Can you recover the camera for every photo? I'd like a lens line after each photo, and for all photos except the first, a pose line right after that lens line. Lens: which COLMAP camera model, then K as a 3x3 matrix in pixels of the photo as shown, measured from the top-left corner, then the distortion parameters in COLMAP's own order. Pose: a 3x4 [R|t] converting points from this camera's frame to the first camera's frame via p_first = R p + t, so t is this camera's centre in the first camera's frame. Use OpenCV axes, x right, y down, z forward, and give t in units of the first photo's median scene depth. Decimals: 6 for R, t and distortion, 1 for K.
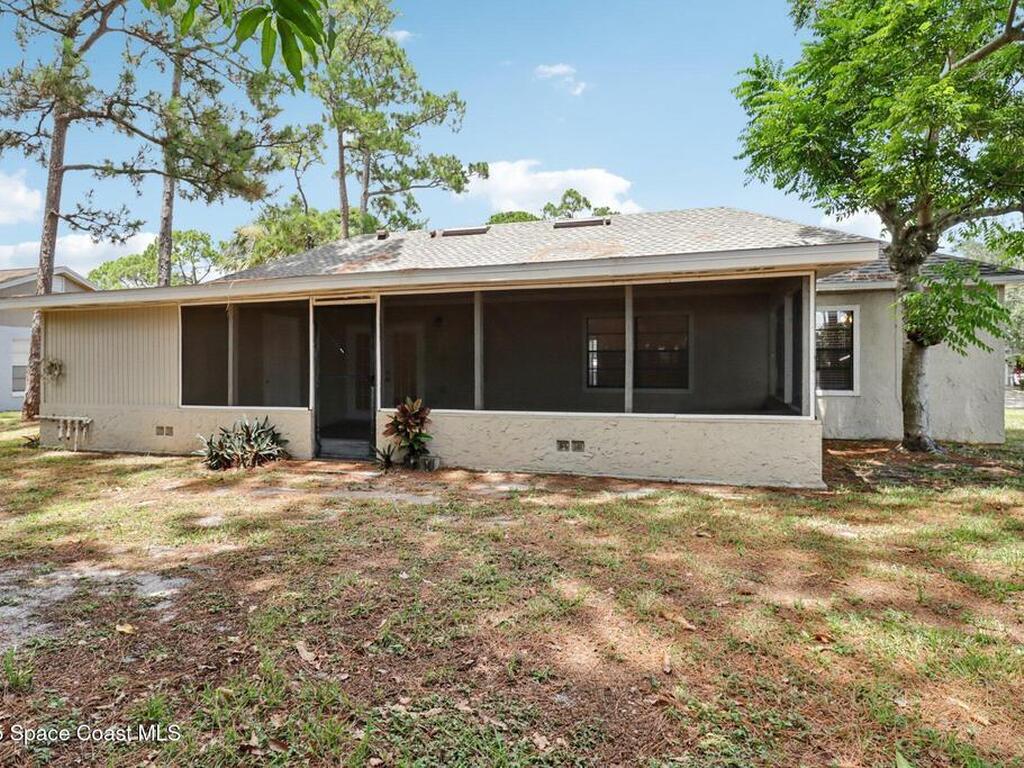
lens RADIAL K [[612.2, 0, 516.8], [0, 612.2, 378.1], [0, 0, 1]] dist [-0.022449, -0.000074]
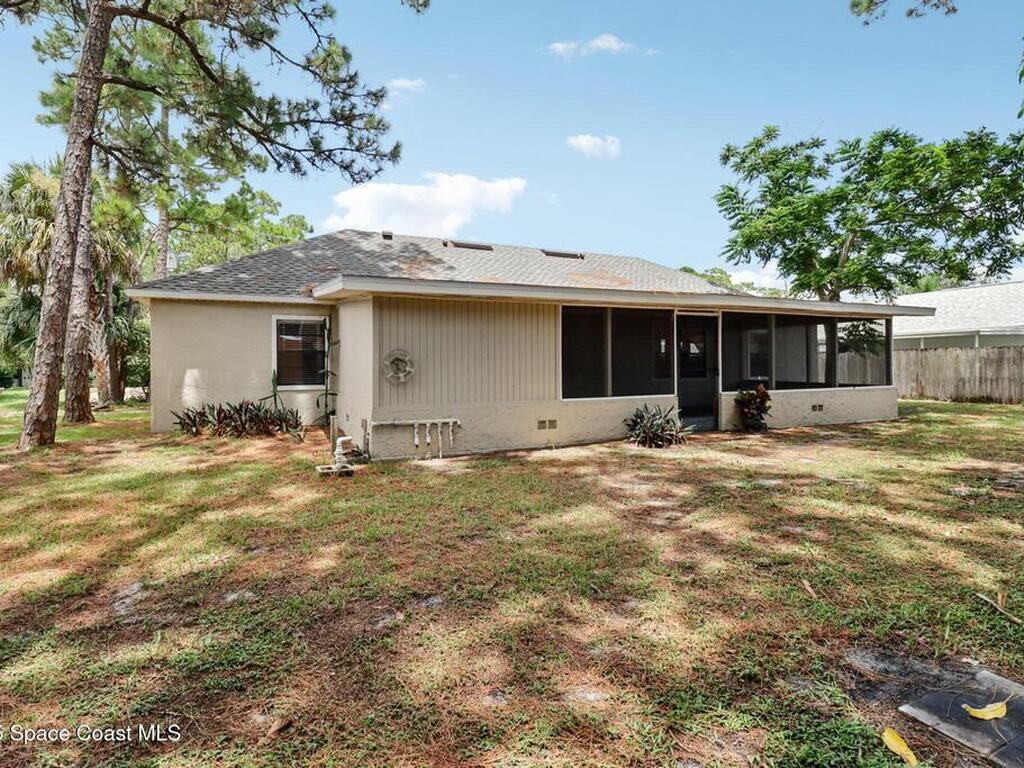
lens RADIAL K [[536.7, 0, 512.8], [0, 536.7, 383.2], [0, 0, 1]] dist [-0.020051, -0.004868]
pose [[0.752113, -0.025293, 0.658549, -1.152581], [0.017591, 0.999678, 0.018305, -0.001344], [-0.658799, -0.002183, 0.752316, 0.329271]]
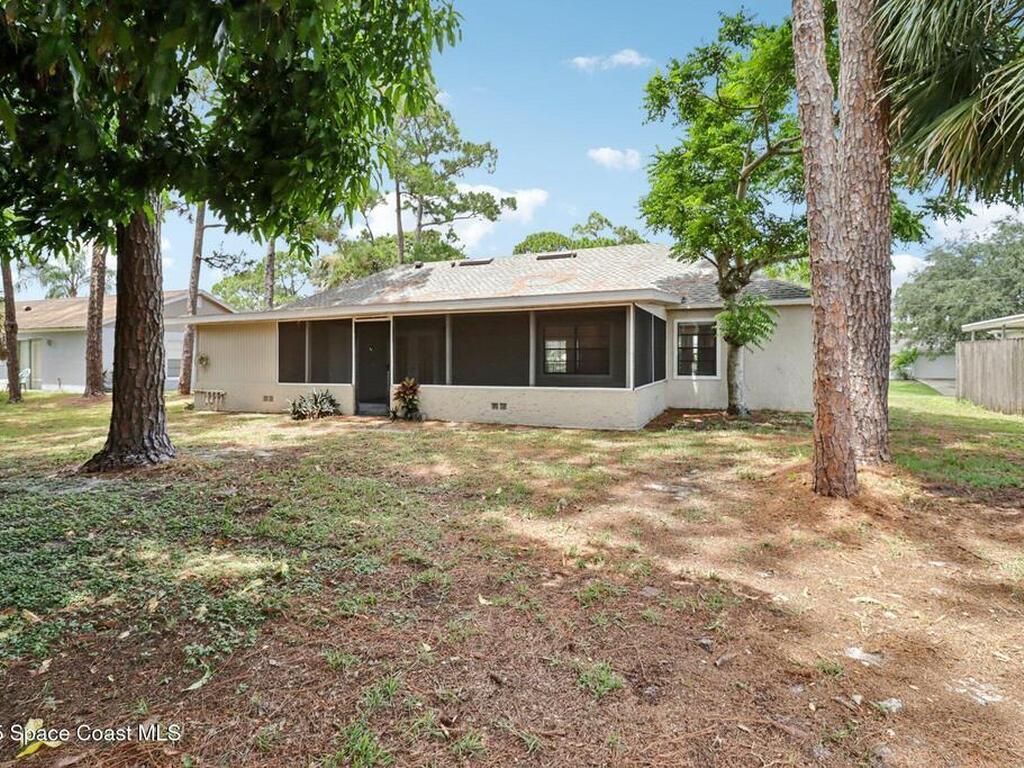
lens RADIAL K [[536.7, 0, 512.9], [0, 536.7, 374.0], [0, 0, 1]] dist [-0.020051, -0.004868]
pose [[0.995053, 0.003856, -0.099272, 0.202607], [-0.003267, 0.999976, 0.006101, 0.009628], [0.099294, -0.005747, 0.995042, -0.339140]]
